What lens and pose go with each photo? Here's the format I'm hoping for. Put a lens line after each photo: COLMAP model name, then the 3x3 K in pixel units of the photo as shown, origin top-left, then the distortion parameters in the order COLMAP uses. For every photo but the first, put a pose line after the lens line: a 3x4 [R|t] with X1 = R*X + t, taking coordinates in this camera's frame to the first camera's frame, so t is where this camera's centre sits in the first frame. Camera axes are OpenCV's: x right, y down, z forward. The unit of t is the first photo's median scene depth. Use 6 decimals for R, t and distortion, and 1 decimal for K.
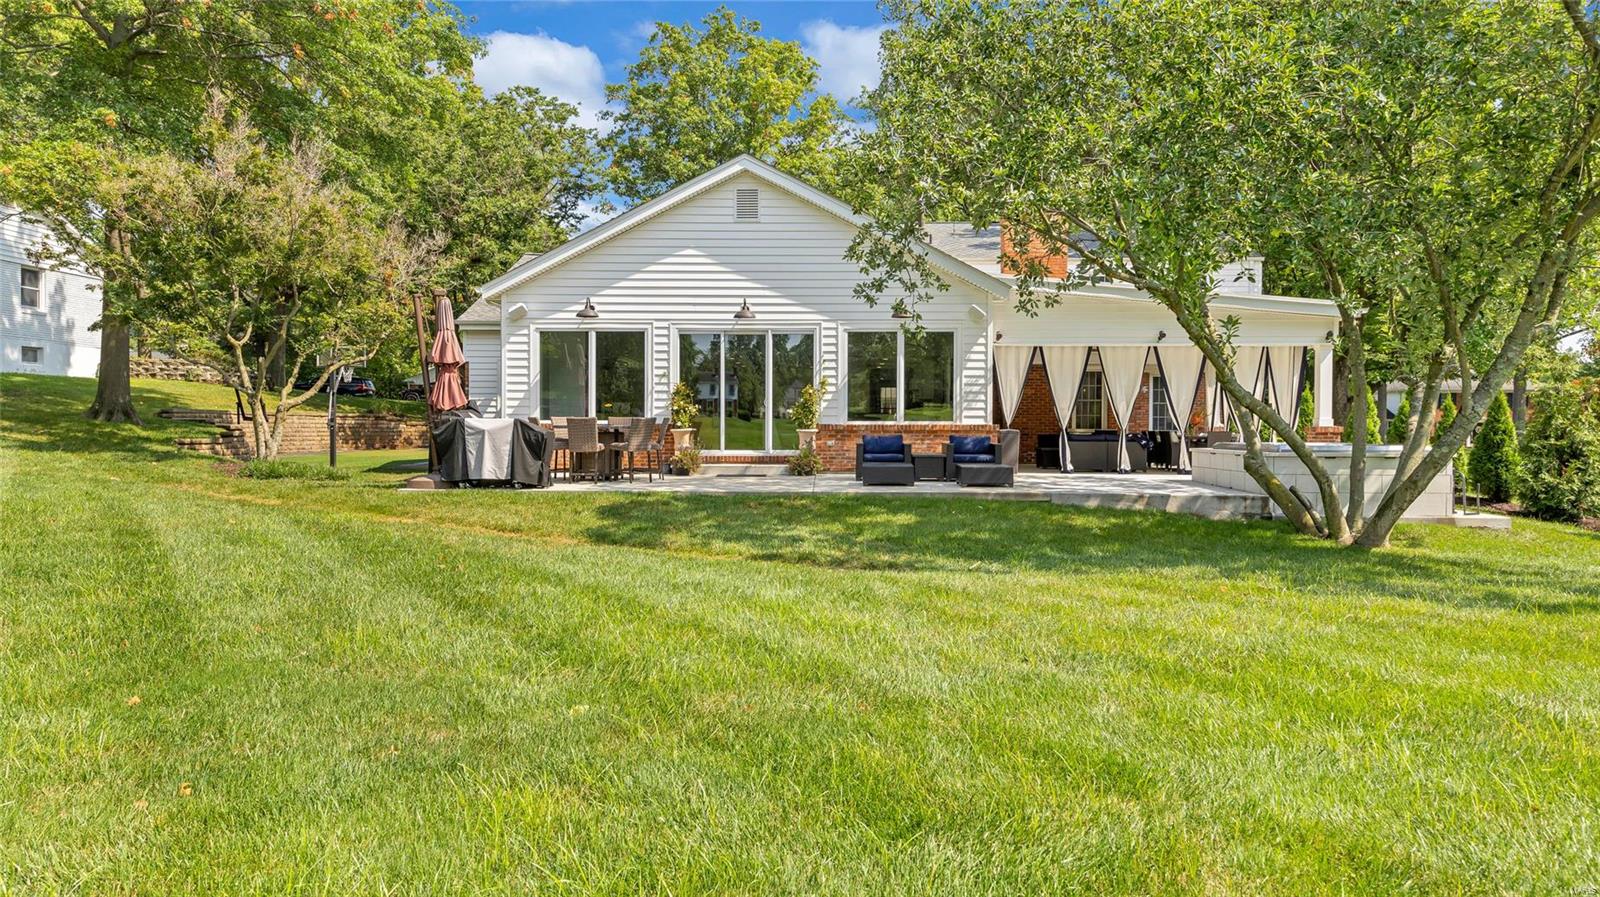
lens RADIAL K [[1116.1, 0, 797.2], [0, 1116.1, 446.2], [0, 0, 1]] dist [-0.000461, -0.000495]
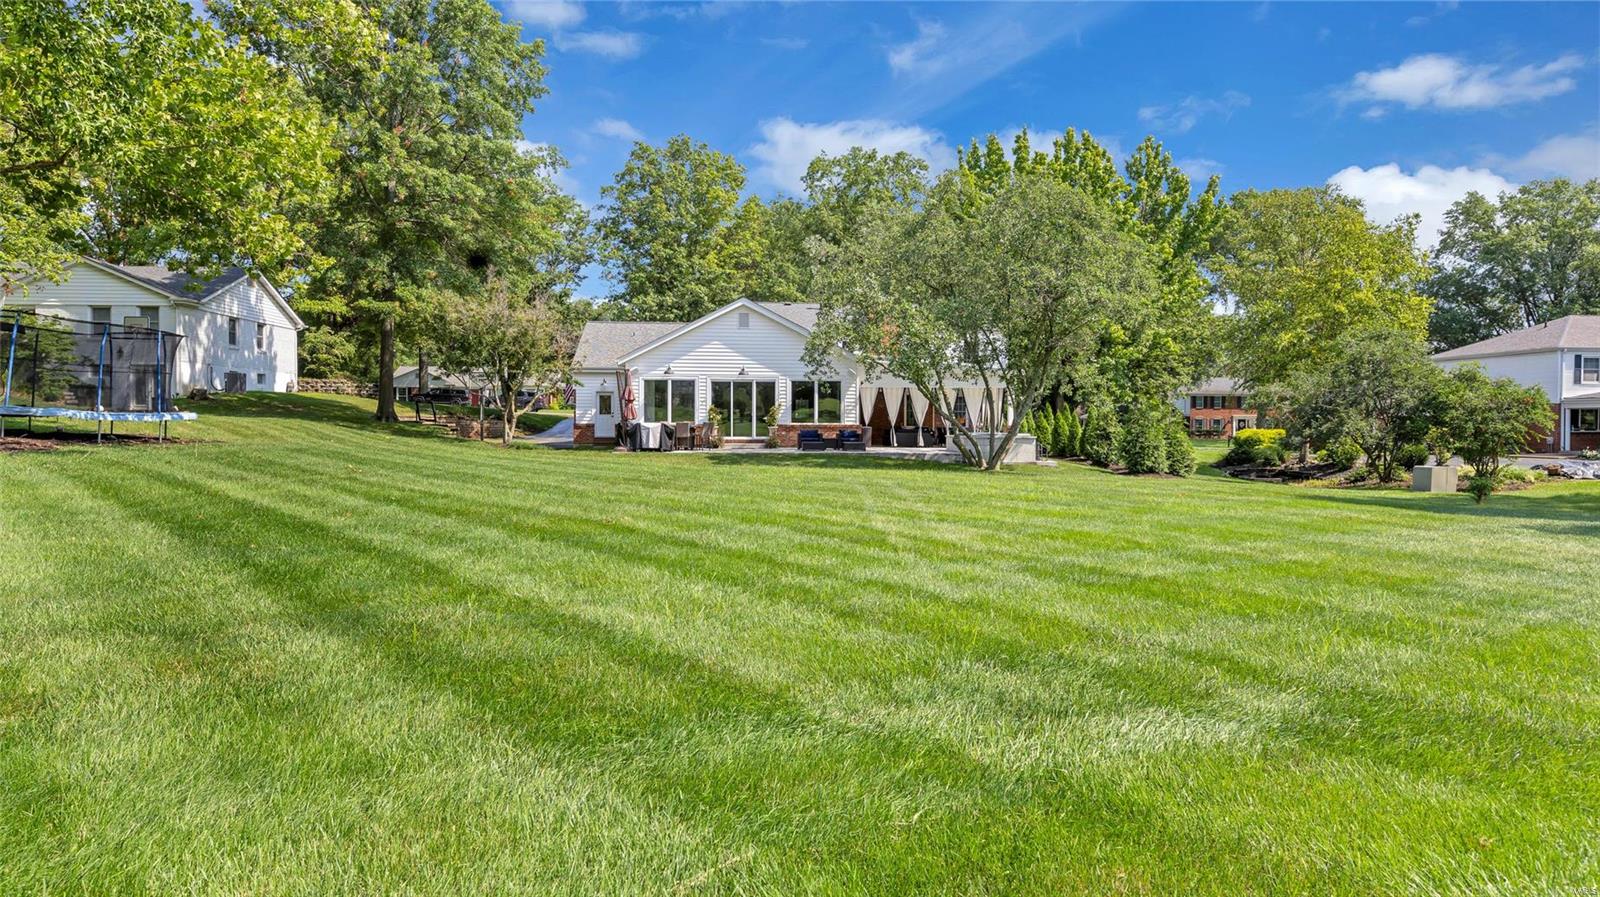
lens RADIAL K [[1116.1, 0, 799.1], [0, 1116.1, 449.1], [0, 0, 1]] dist [-0.000461, -0.000495]
pose [[0.994893, -0.001902, 0.100917, -0.155468], [0.001111, 0.999968, 0.007891, 0.010487], [-0.100928, -0.007739, 0.994864, -1.119331]]
